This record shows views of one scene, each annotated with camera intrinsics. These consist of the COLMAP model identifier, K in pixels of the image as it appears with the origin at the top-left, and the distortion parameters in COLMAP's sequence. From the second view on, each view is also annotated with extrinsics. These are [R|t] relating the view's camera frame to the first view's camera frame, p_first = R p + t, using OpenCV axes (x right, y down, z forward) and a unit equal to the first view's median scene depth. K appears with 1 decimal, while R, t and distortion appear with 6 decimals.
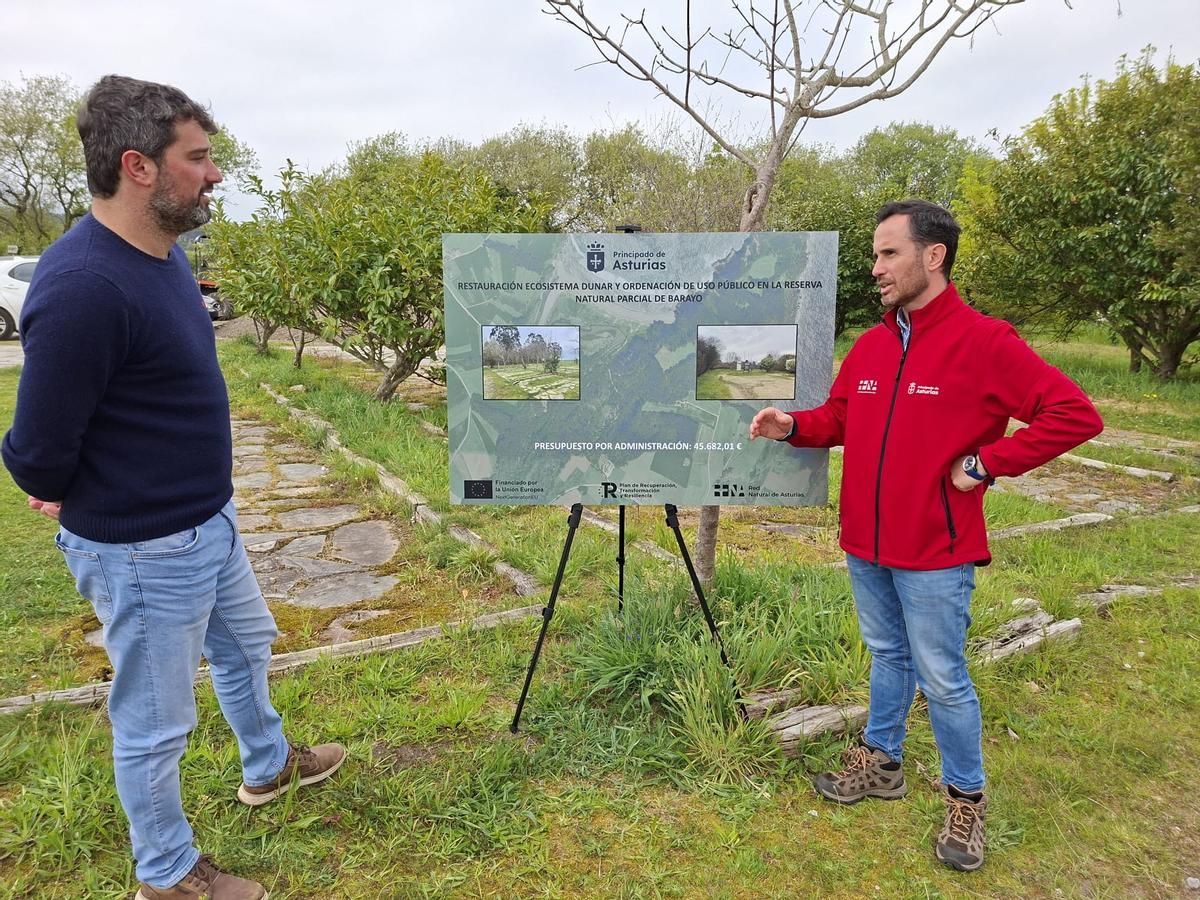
lens RADIAL K [[823.7, 0, 596.8], [0, 823.7, 456.4], [0, 0, 1]] dist [0.102823, -0.114023]
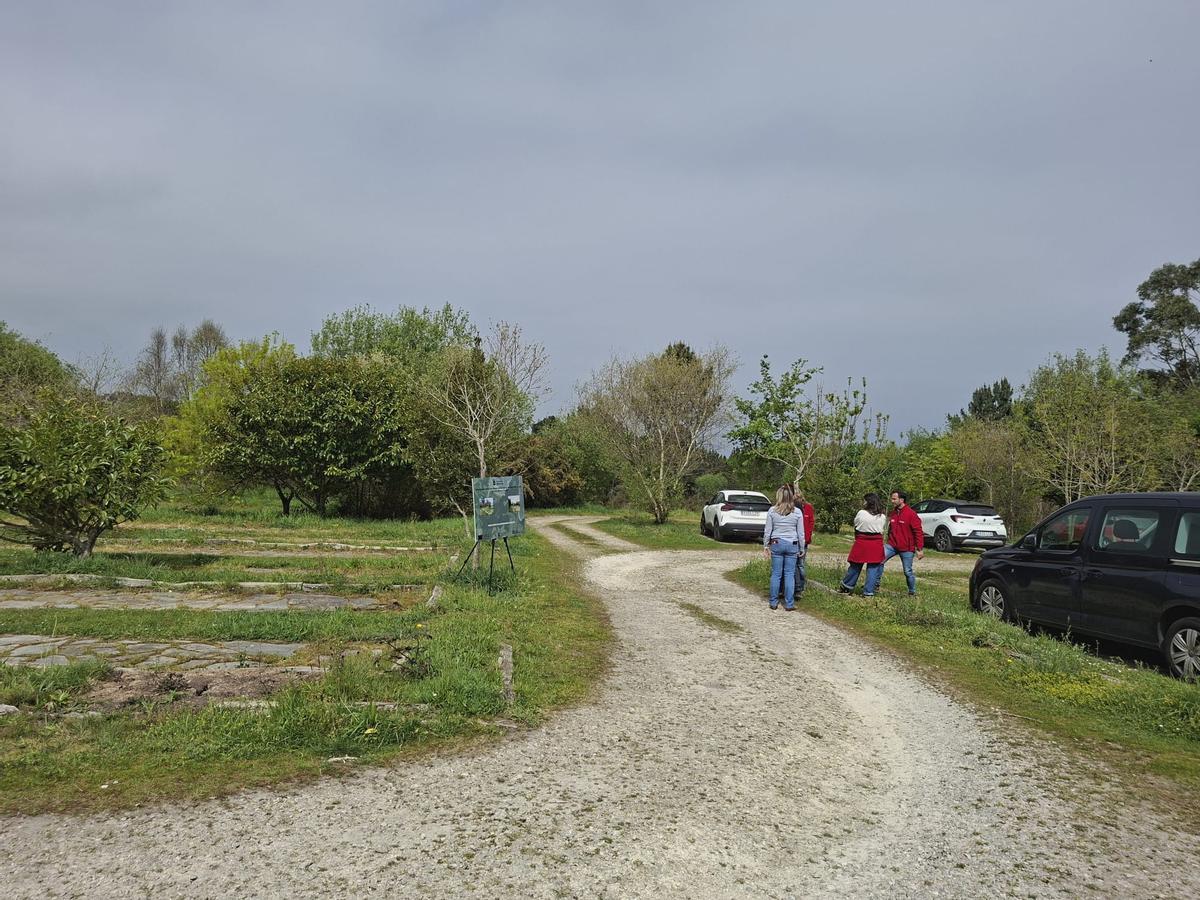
lens RADIAL K [[823.7, 0, 596.8], [0, 823.7, 456.4], [0, 0, 1]] dist [0.102823, -0.114023]
pose [[0.396747, -0.001446, 0.917927, -3.710467], [0.172384, 0.982324, -0.072960, 0.042498], [-0.901596, 0.187183, 0.389983, -1.216346]]
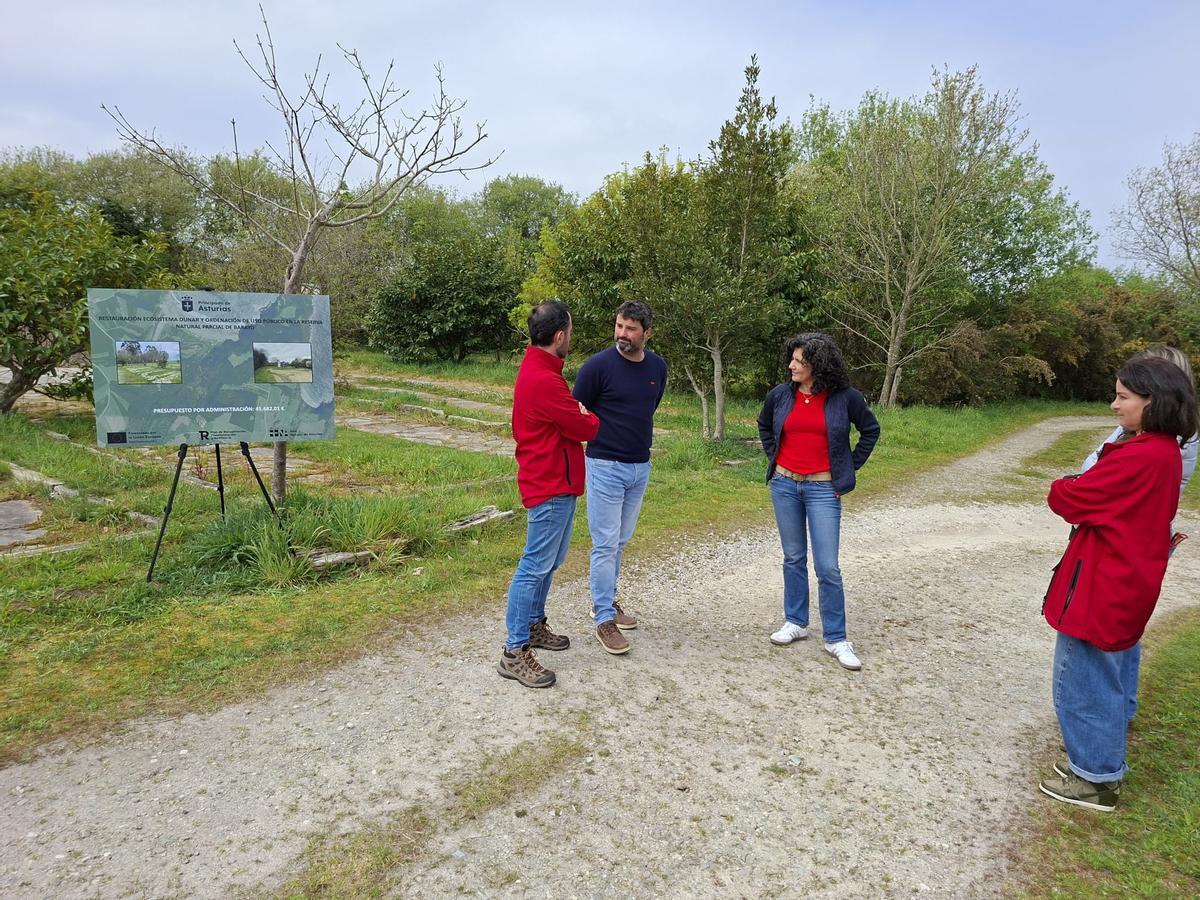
lens RADIAL K [[839.6, 0, 613.0], [0, 839.6, 459.5], [0, 0, 1]] dist [0.087011, -0.103425]
pose [[0.917311, -0.046635, 0.395432, 0.093013], [0.058710, 0.998104, -0.018482, 0.174959], [-0.393820, 0.040169, 0.918309, -0.991398]]
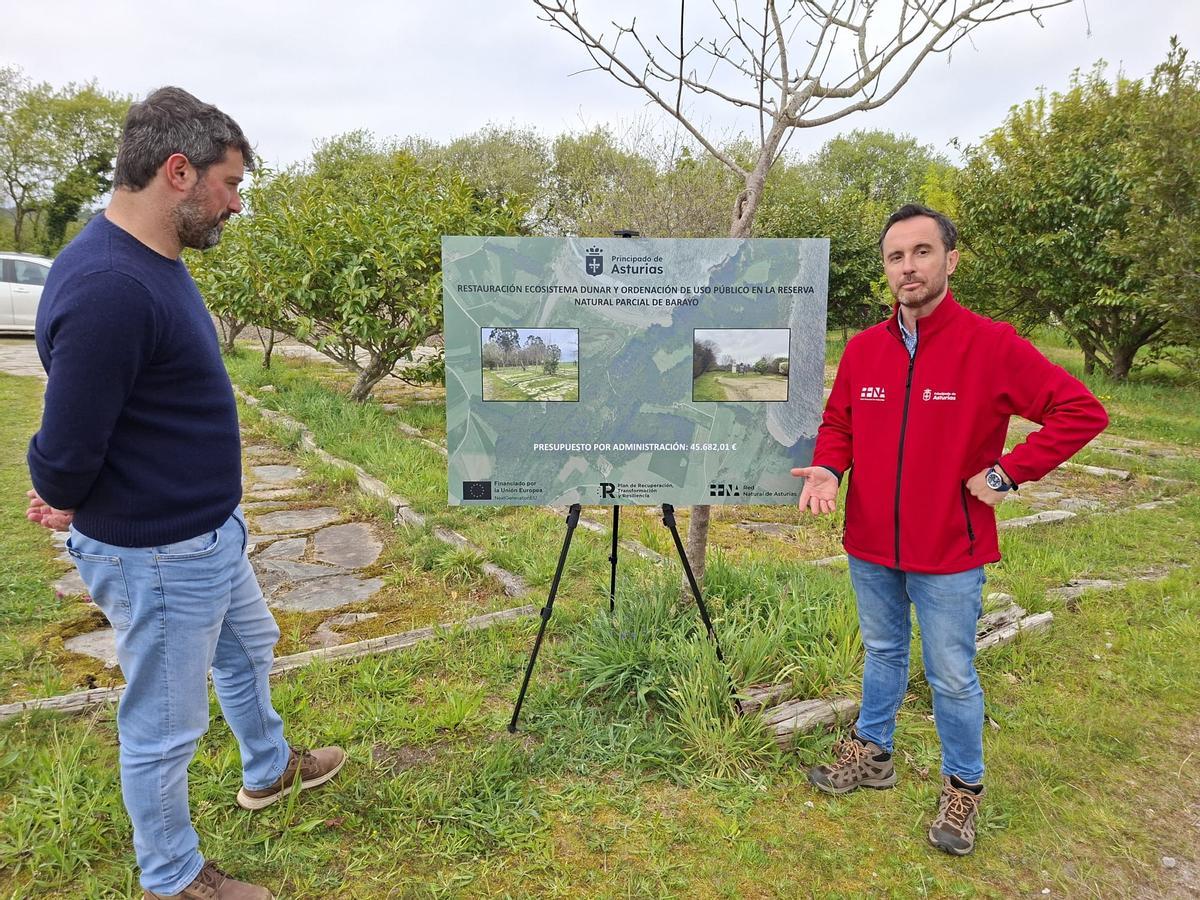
lens RADIAL K [[824.0, 0, 607.8], [0, 824.0, 452.0], [0, 0, 1]] dist [0.112788, -0.135423]
pose [[0.998589, -0.002789, 0.053028, -0.037597], [0.003126, 0.999975, -0.006273, 0.000038], [-0.053009, 0.006430, 0.998573, -0.013861]]
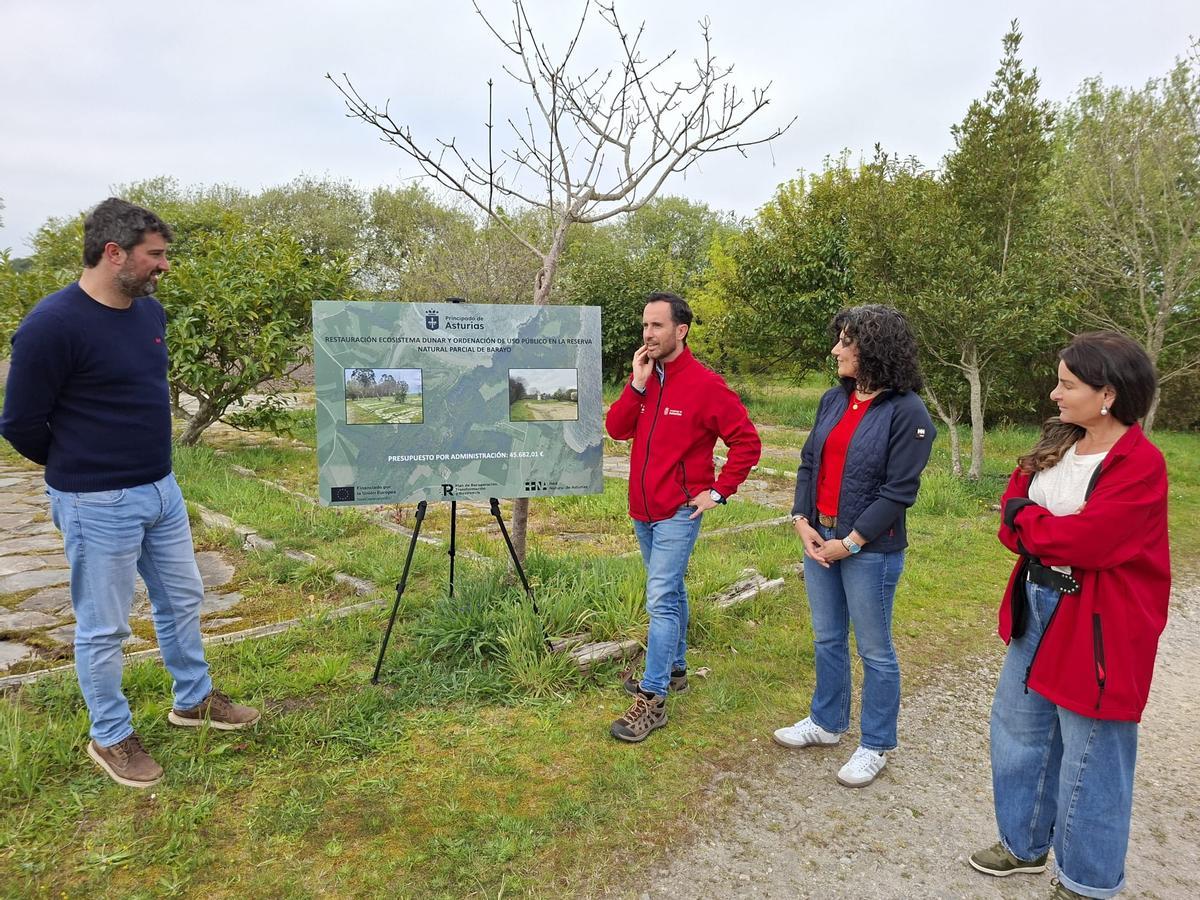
lens RADIAL K [[827.3, 0, 607.3], [0, 827.3, 441.2], [0, 0, 1]] dist [0.133459, -0.168616]
pose [[0.965851, -0.027075, 0.257681, -0.079124], [0.046828, 0.996389, -0.070829, 0.069386], [-0.254833, 0.080477, 0.963631, -0.375854]]
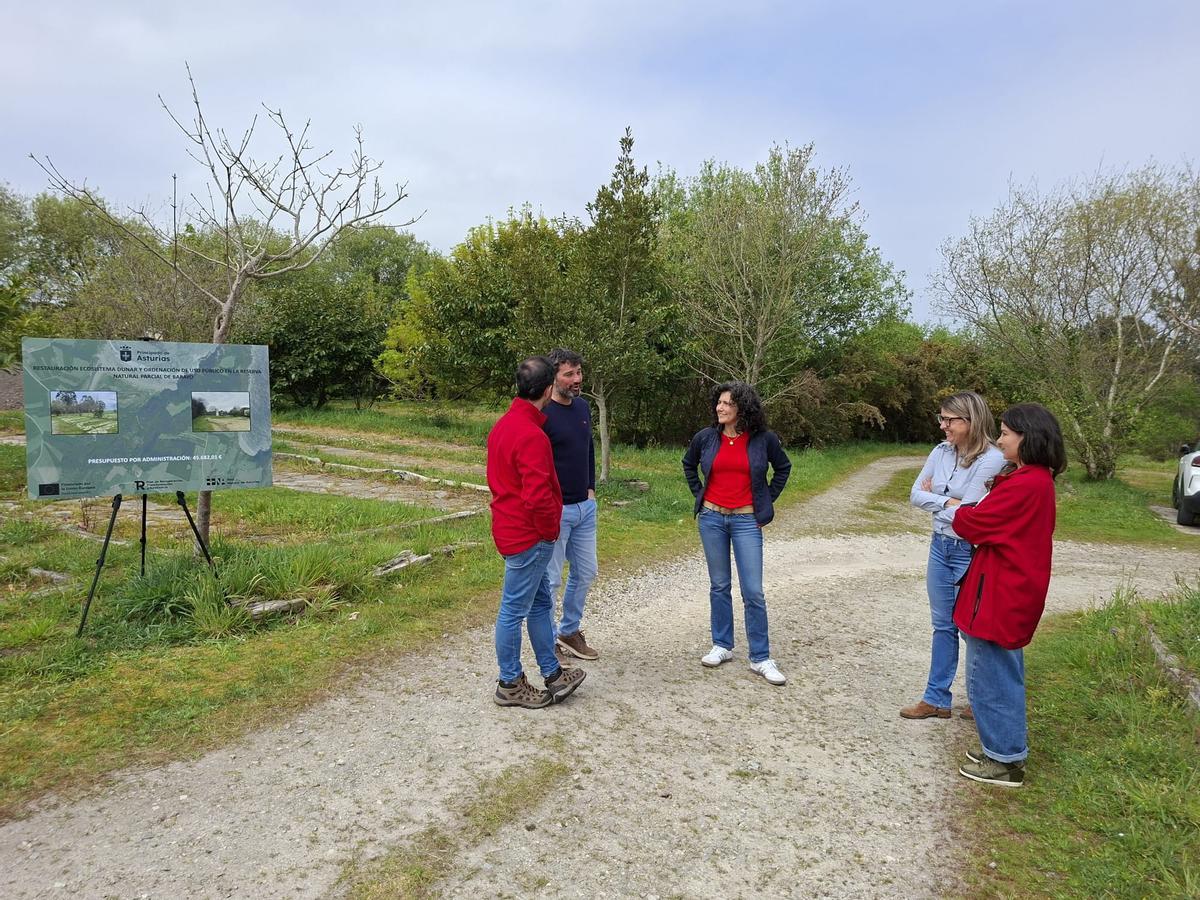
lens RADIAL K [[839.1, 0, 594.7], [0, 839.1, 452.9], [0, 0, 1]] dist [0.106413, -0.145196]
pose [[0.839374, -0.033617, 0.542513, -0.152234], [0.083940, 0.994129, -0.068270, 0.174195], [-0.537033, 0.102843, 0.837269, -1.011664]]
